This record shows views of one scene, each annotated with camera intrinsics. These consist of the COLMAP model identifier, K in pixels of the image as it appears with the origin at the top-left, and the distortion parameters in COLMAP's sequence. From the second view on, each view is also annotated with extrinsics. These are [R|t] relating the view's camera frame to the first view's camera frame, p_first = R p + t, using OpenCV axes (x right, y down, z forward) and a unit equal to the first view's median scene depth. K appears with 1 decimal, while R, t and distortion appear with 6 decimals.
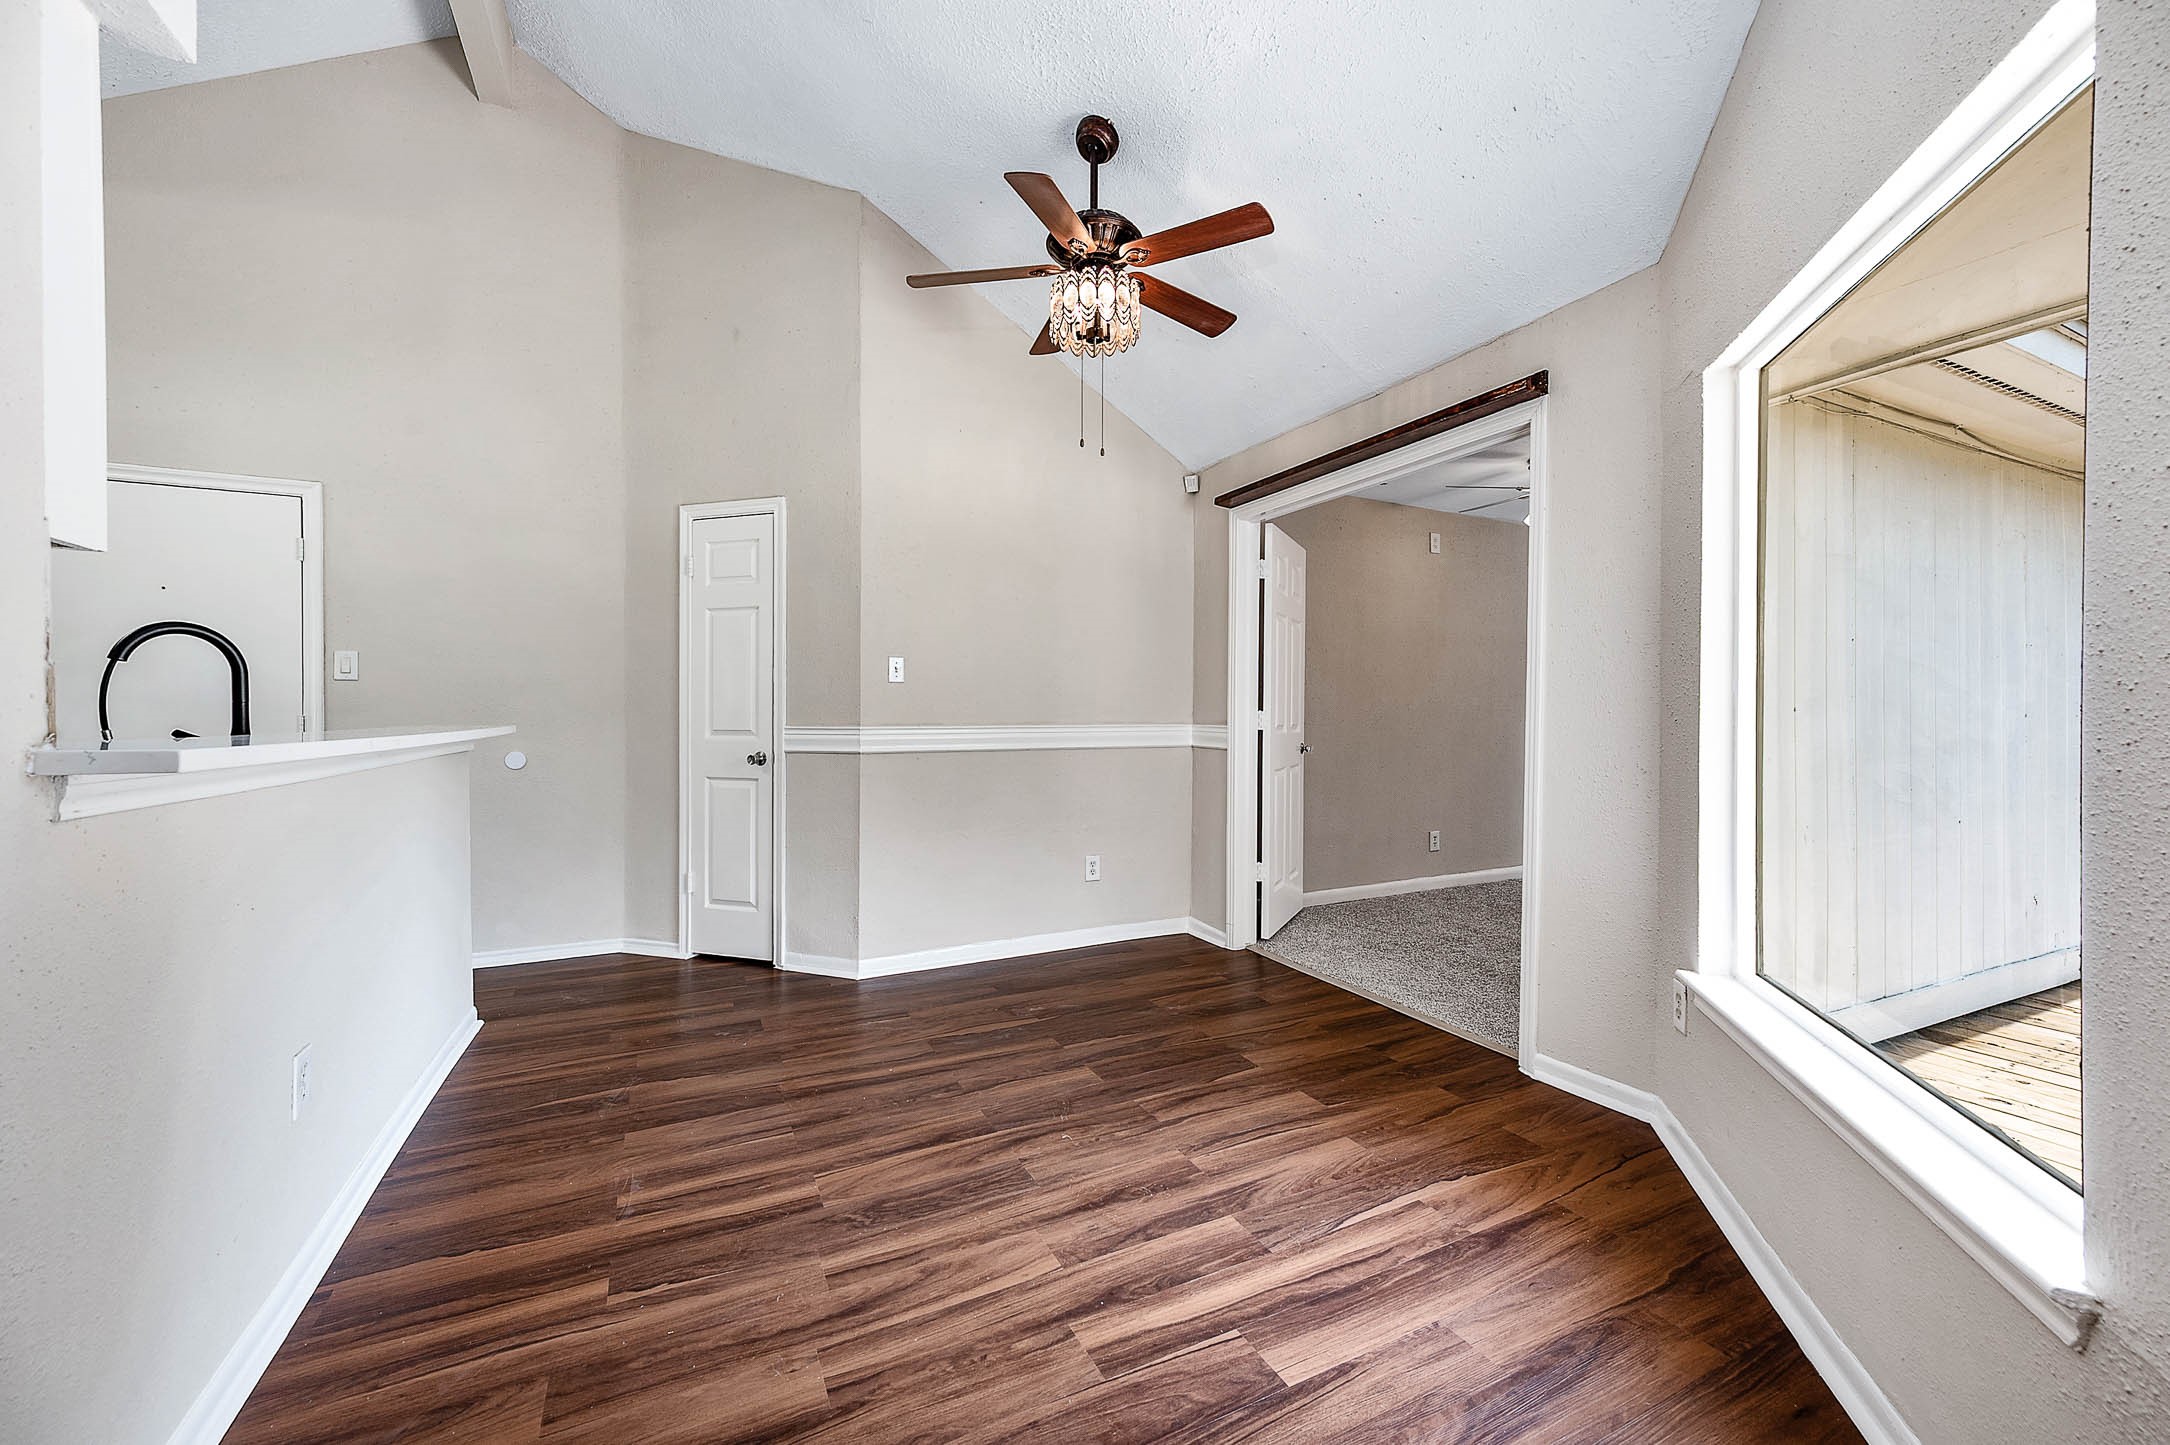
lens RADIAL K [[855.5, 0, 1085.9], [0, 855.5, 708.9], [0, 0, 1]] dist [0.010163, 0.000066]
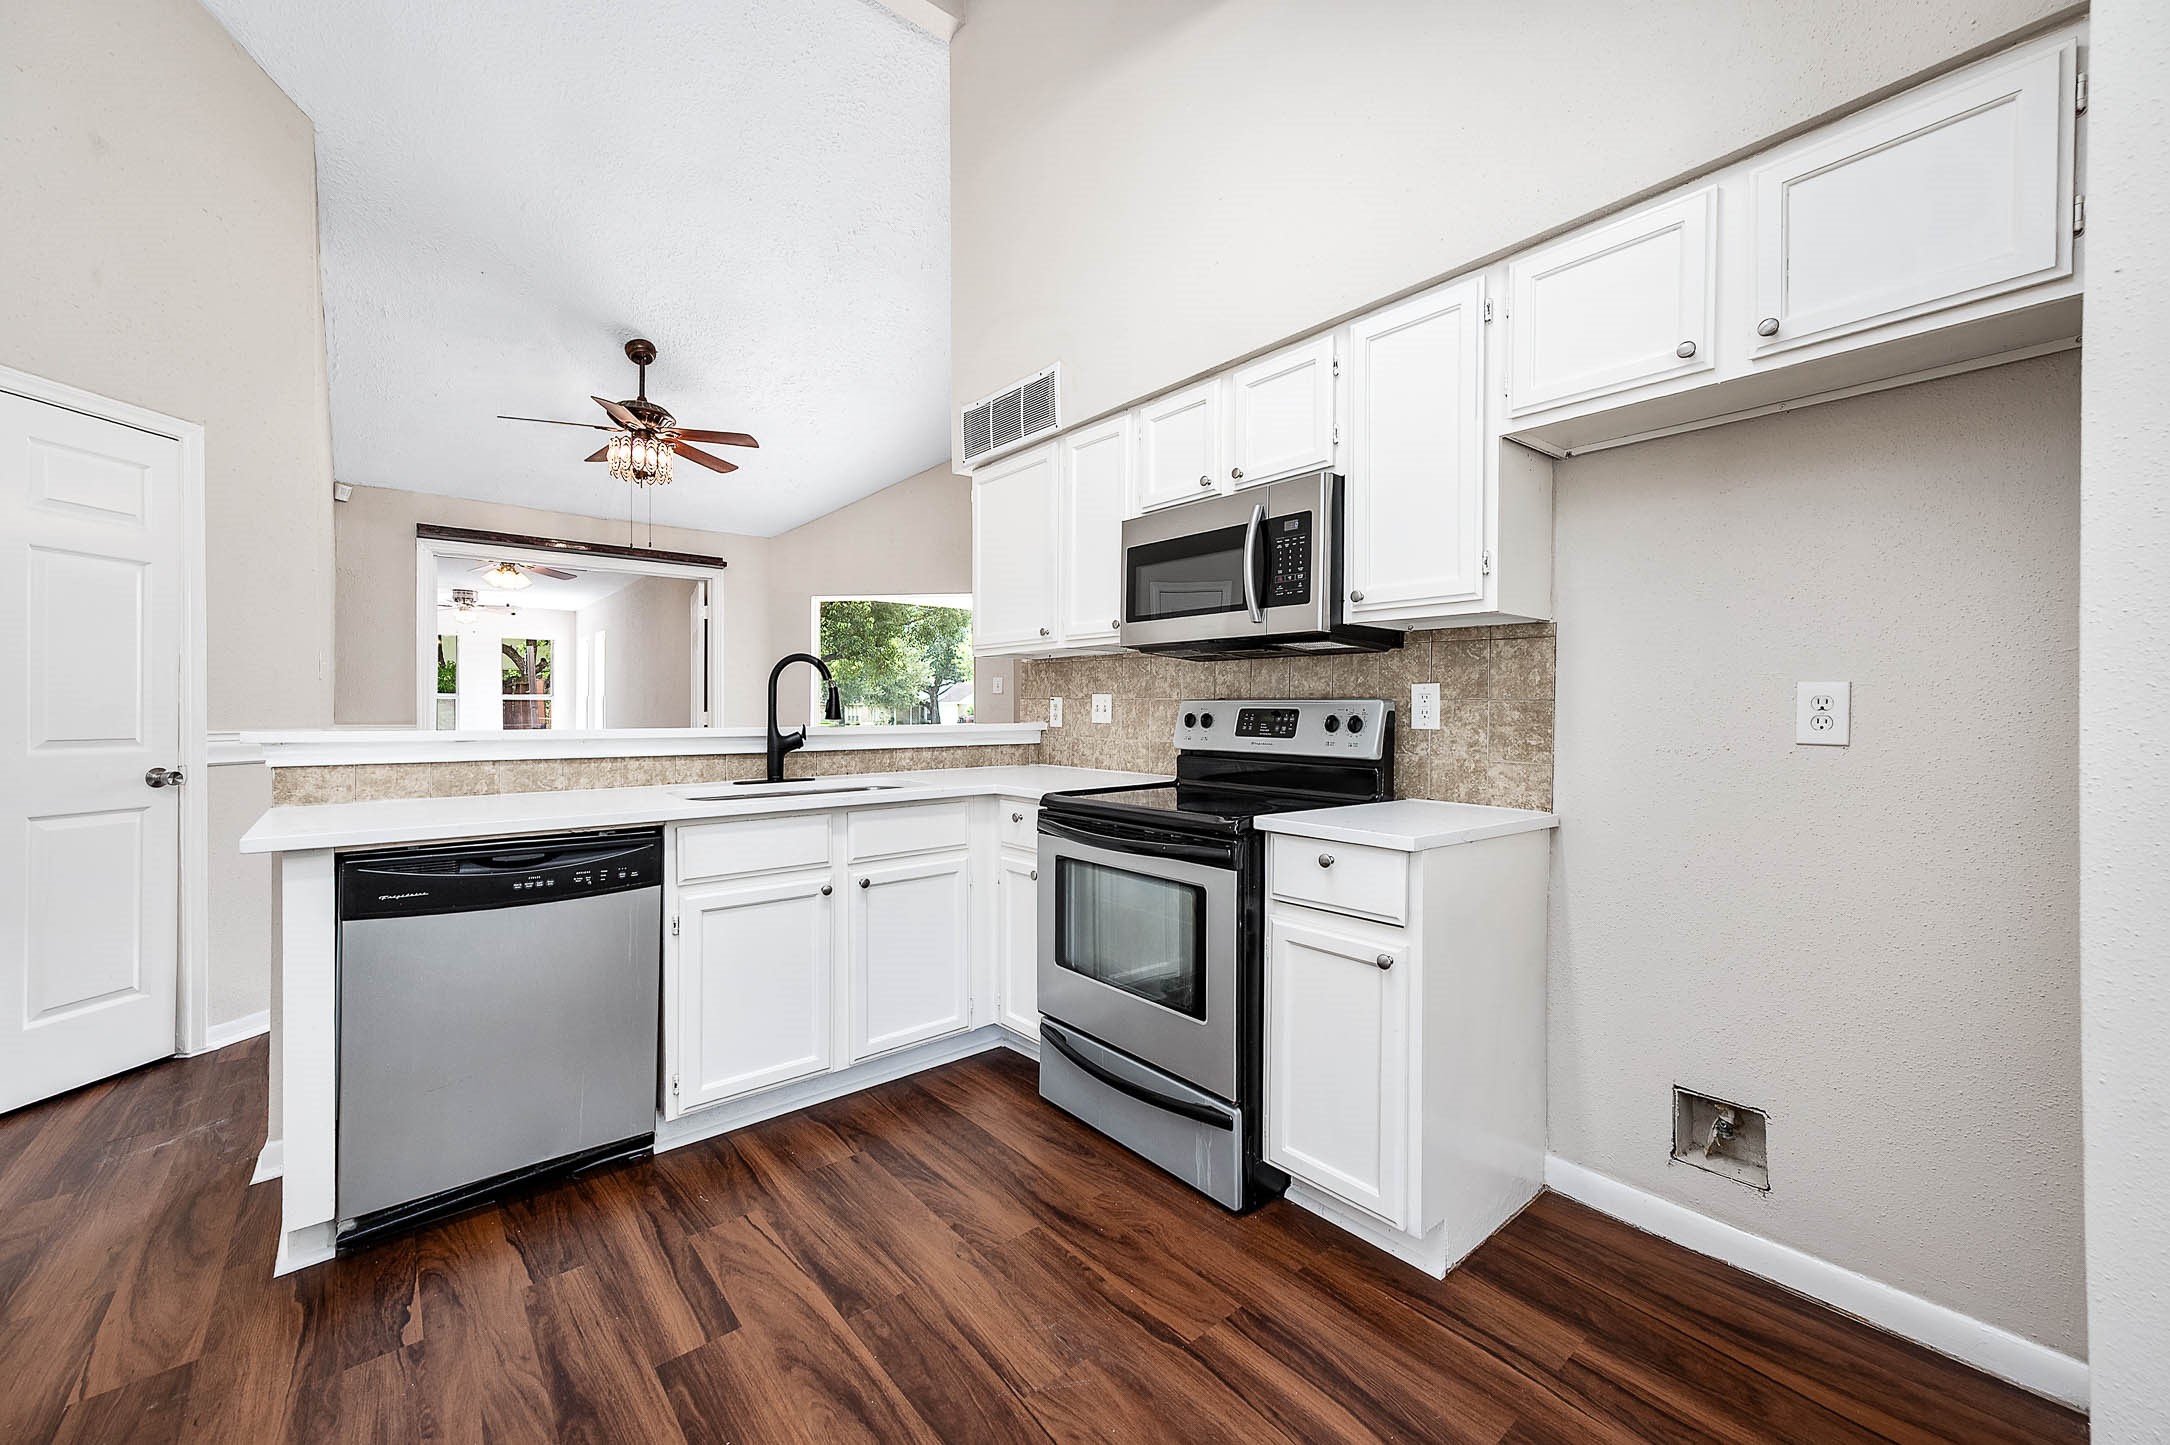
lens RADIAL K [[846.8, 0, 1088.0], [0, 846.8, 743.5], [0, 0, 1]] dist [0.012215, 0.000259]
pose [[-0.233959, -0.036066, 0.971577, -2.061396], [-0.001541, 0.999324, 0.036724, 0.003786], [-0.972245, 0.007095, -0.233857, 0.675536]]
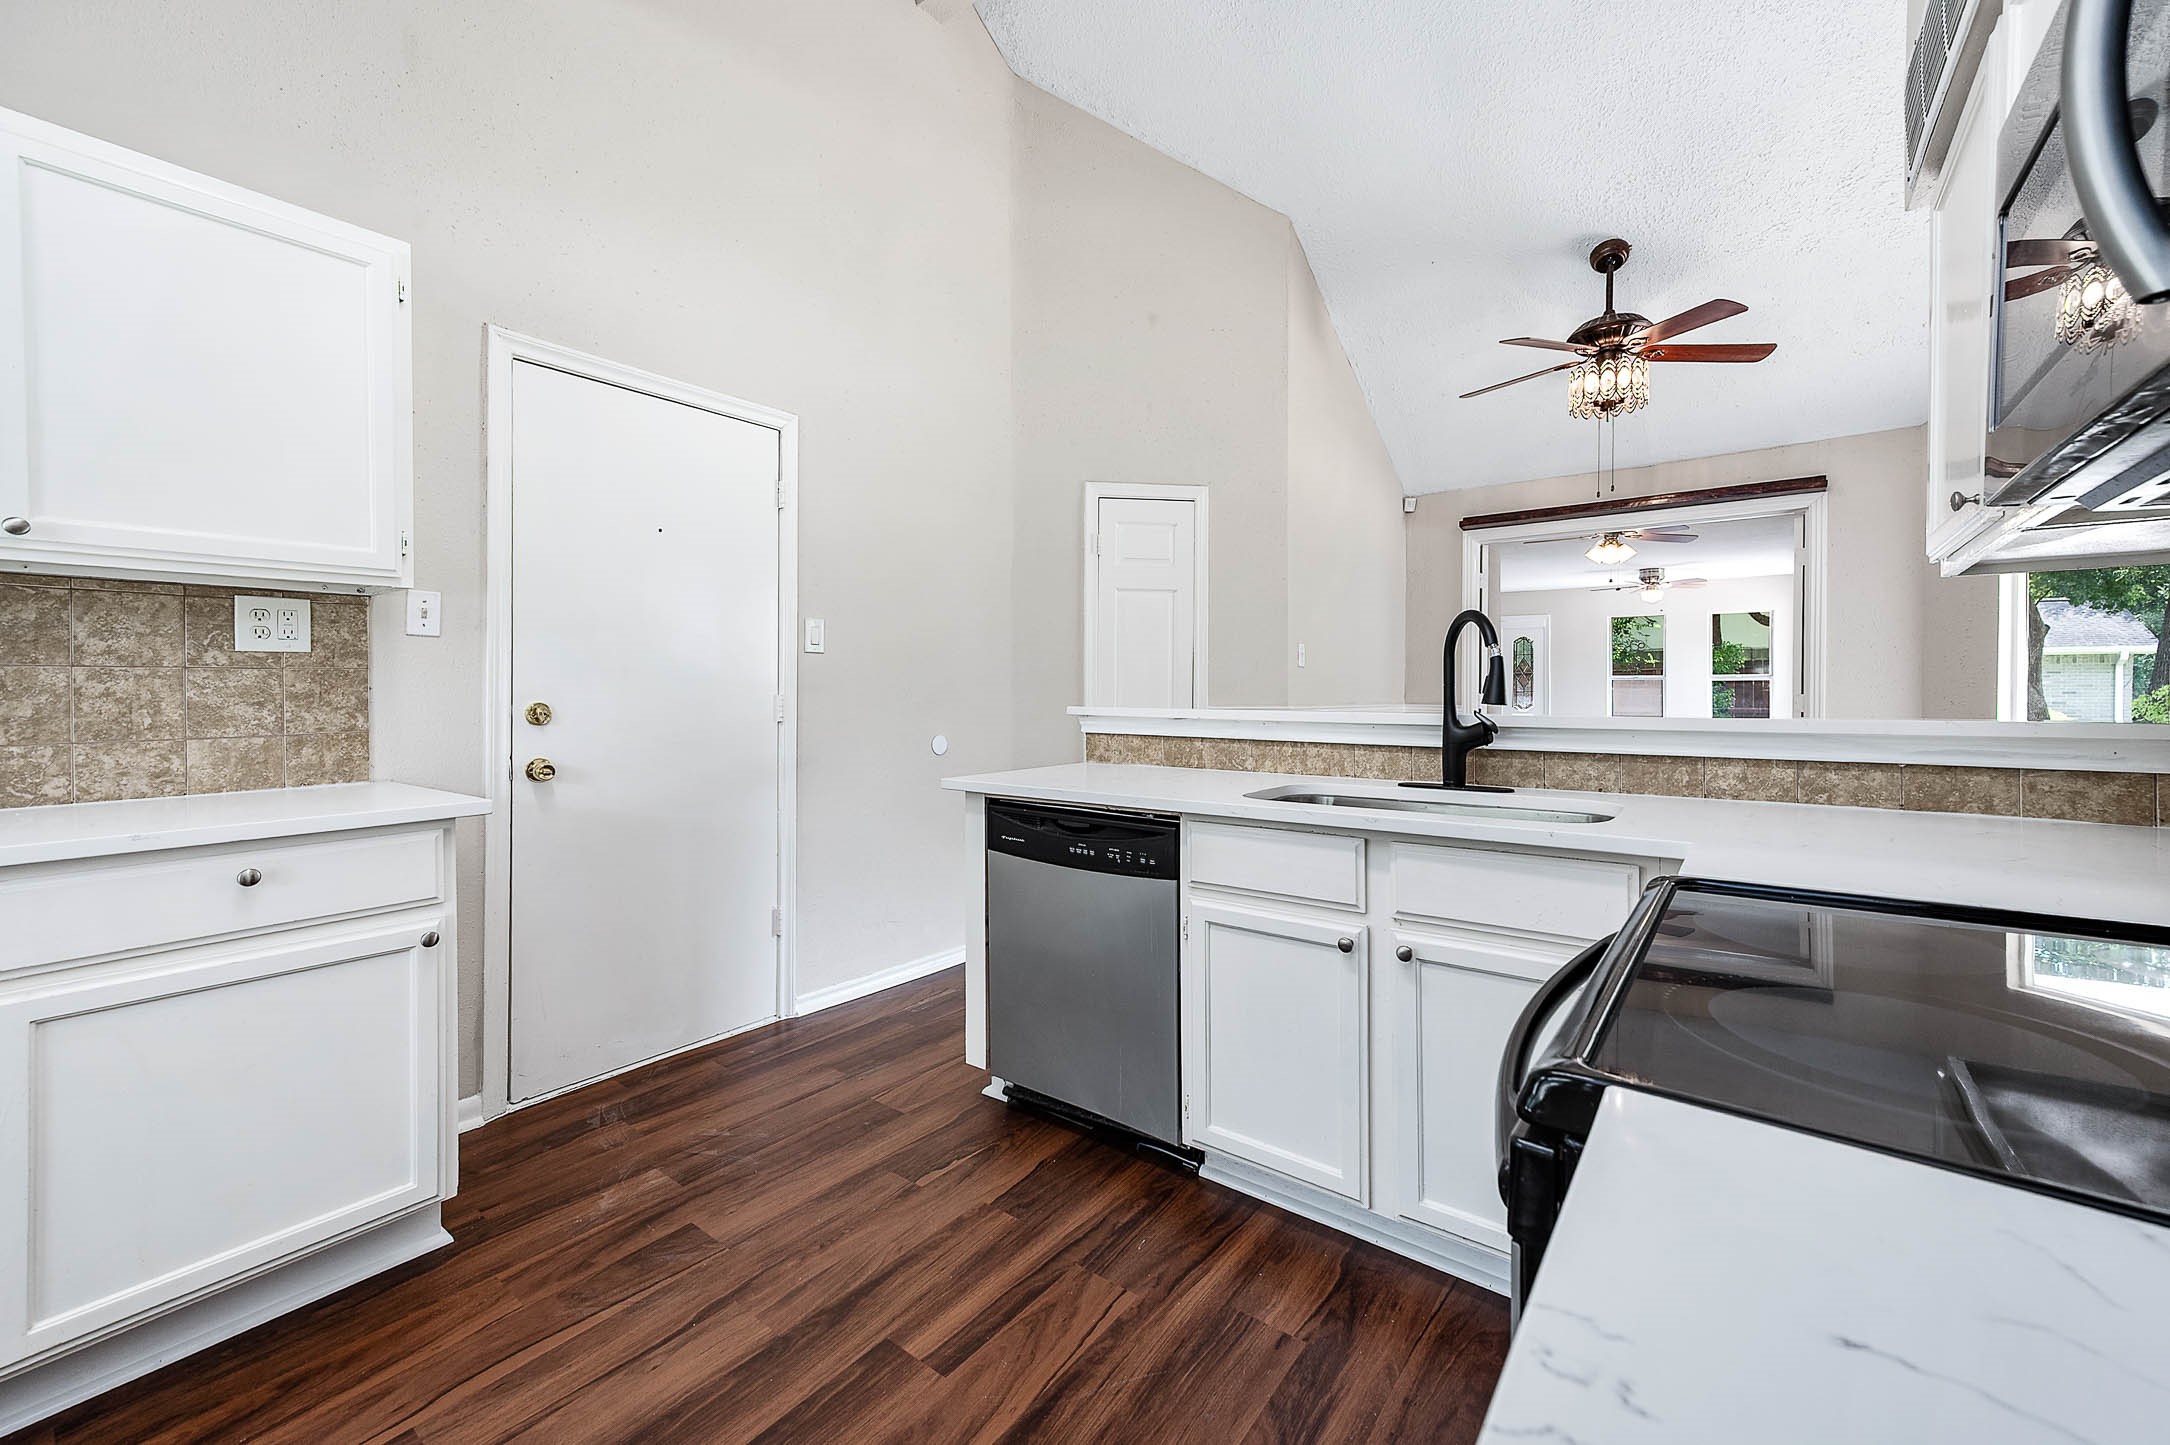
lens RADIAL K [[855.5, 0, 1085.9], [0, 855.5, 708.9], [0, 0, 1]] dist [0.010163, 0.000066]
pose [[0.897281, -0.005549, 0.441425, -1.527146], [-0.004178, 0.999769, 0.021061, 0.003159], [-0.441440, -0.020742, 0.897051, 0.198600]]
